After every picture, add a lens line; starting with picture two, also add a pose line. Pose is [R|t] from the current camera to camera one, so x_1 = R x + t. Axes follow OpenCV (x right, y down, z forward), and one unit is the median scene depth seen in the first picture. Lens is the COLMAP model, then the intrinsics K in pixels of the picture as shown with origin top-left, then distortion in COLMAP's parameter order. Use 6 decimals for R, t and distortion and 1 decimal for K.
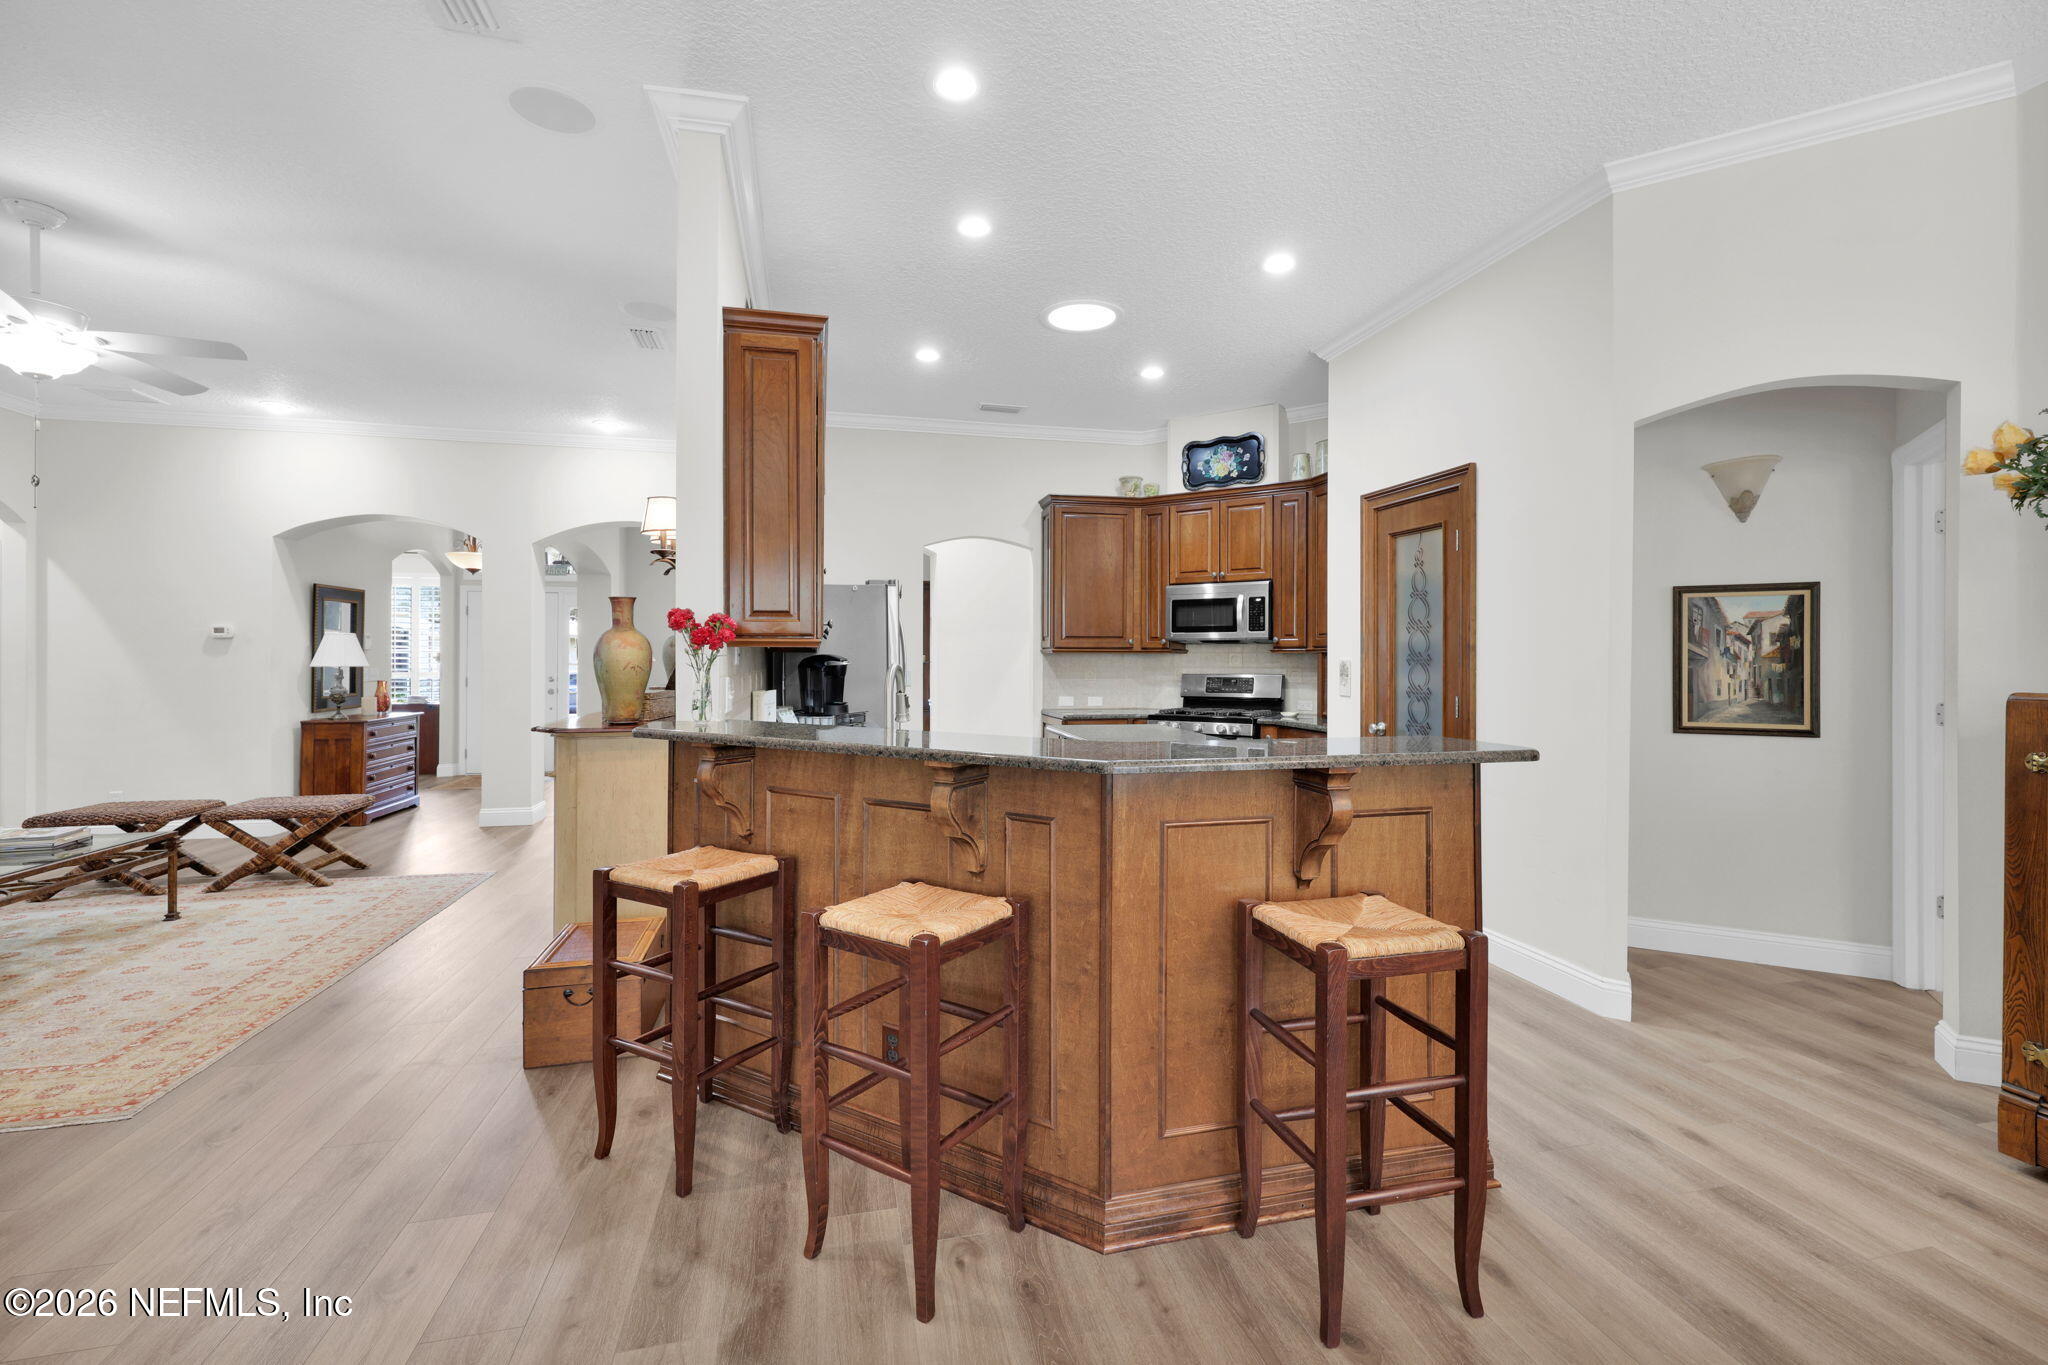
lens RADIAL K [[921.0, 0, 1021.7], [0, 921.0, 659.5], [0, 0, 1]] dist [0.001818, -0.000256]
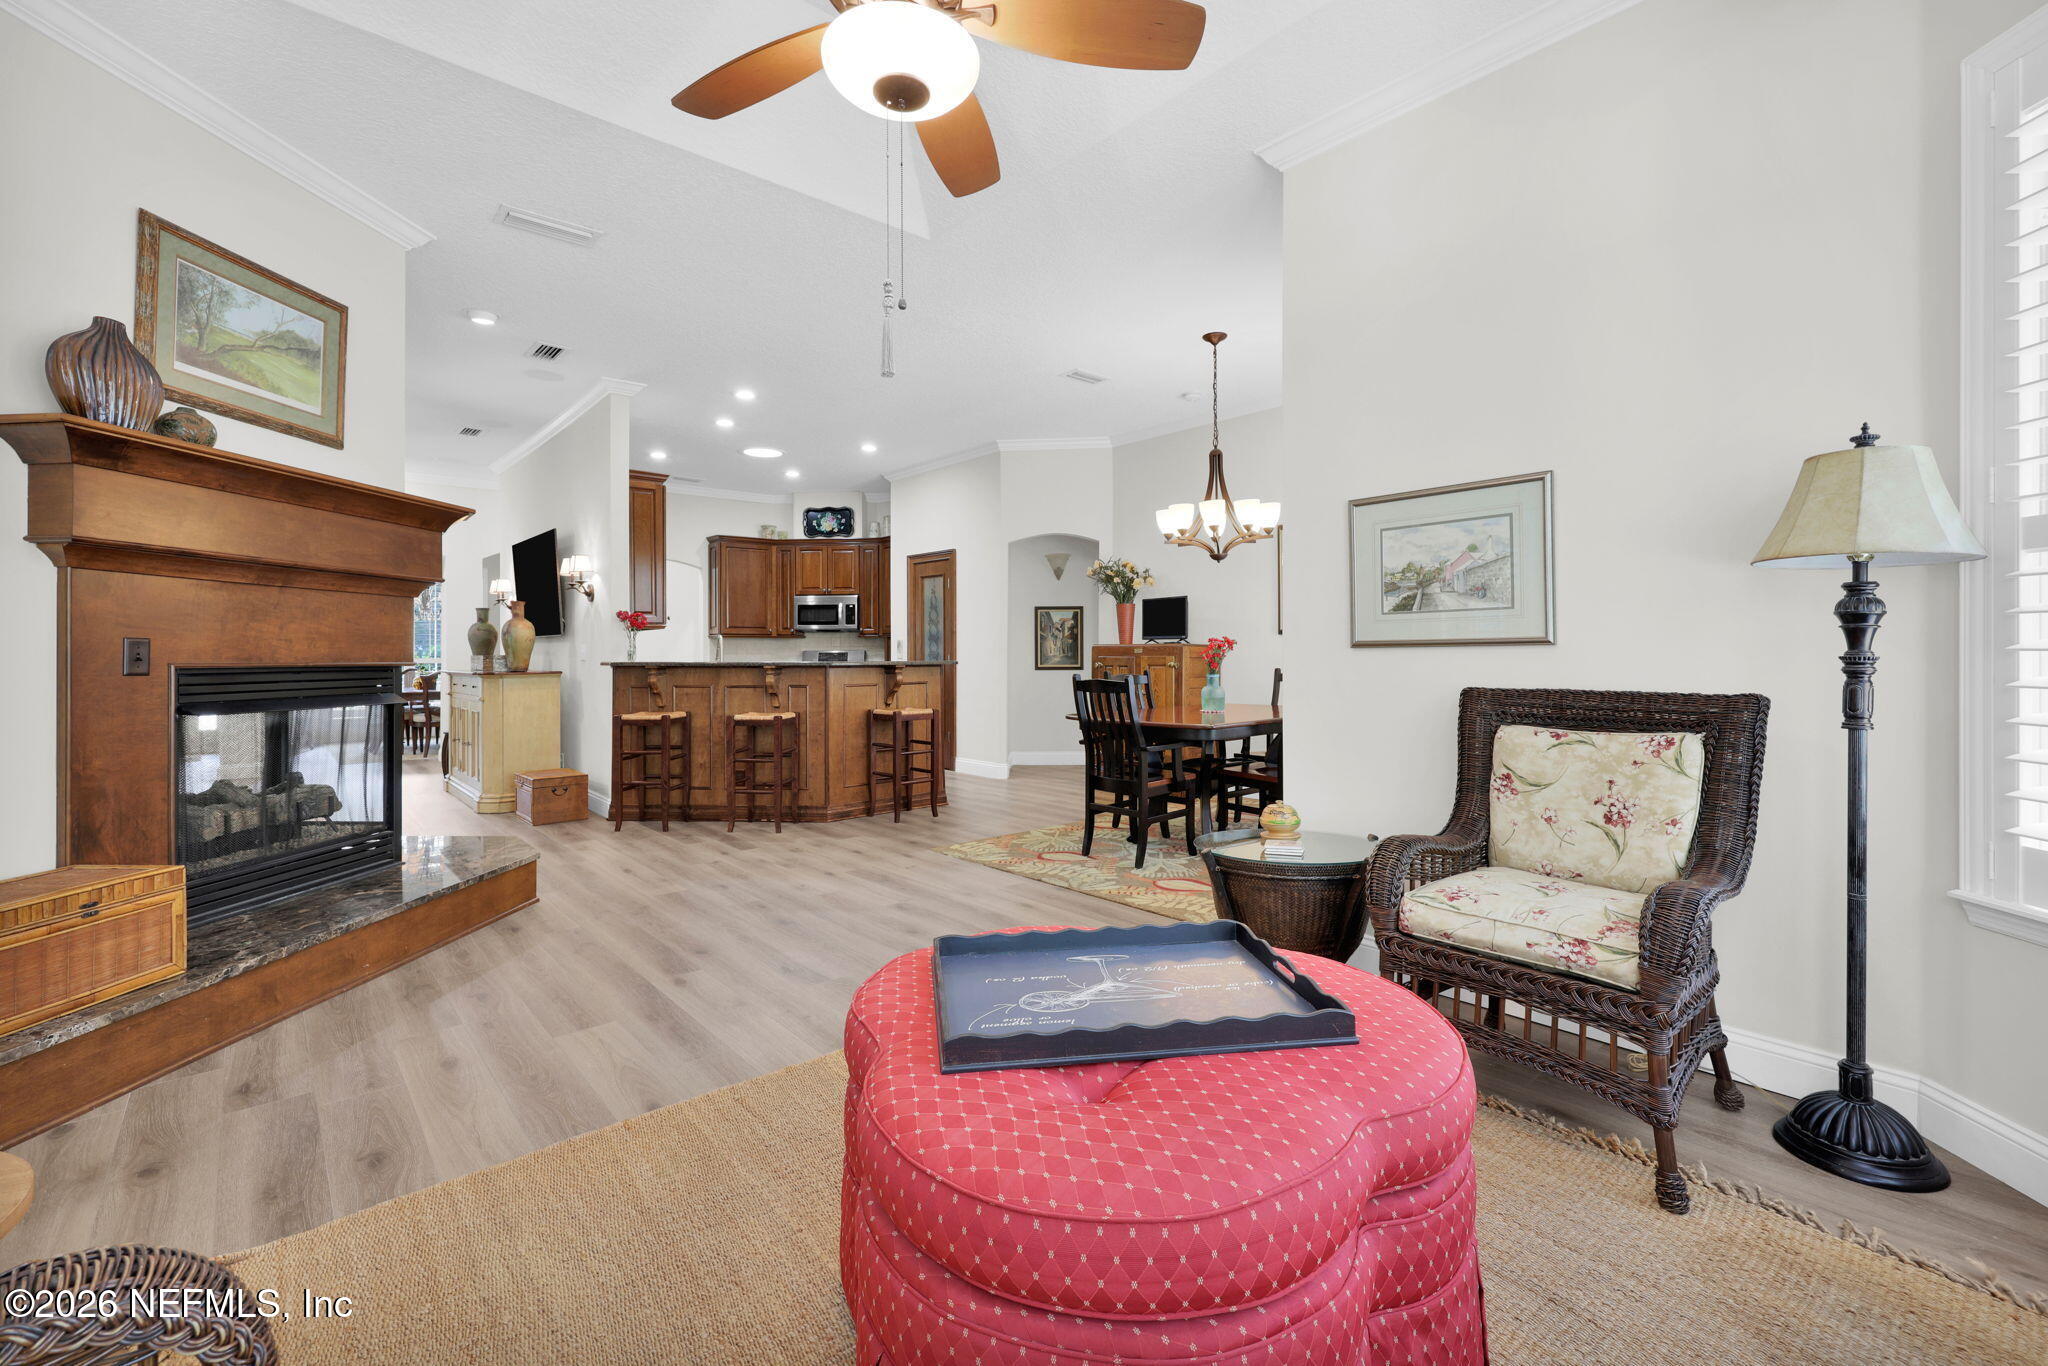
lens RADIAL K [[921.0, 0, 1021.7], [0, 921.0, 660.0], [0, 0, 1]] dist [0.001818, -0.000256]
pose [[0.891144, -0.007068, 0.453665, -0.311350], [0.004631, 0.999968, 0.006483, 0.033168], [-0.453696, -0.003677, 0.891149, -0.876093]]
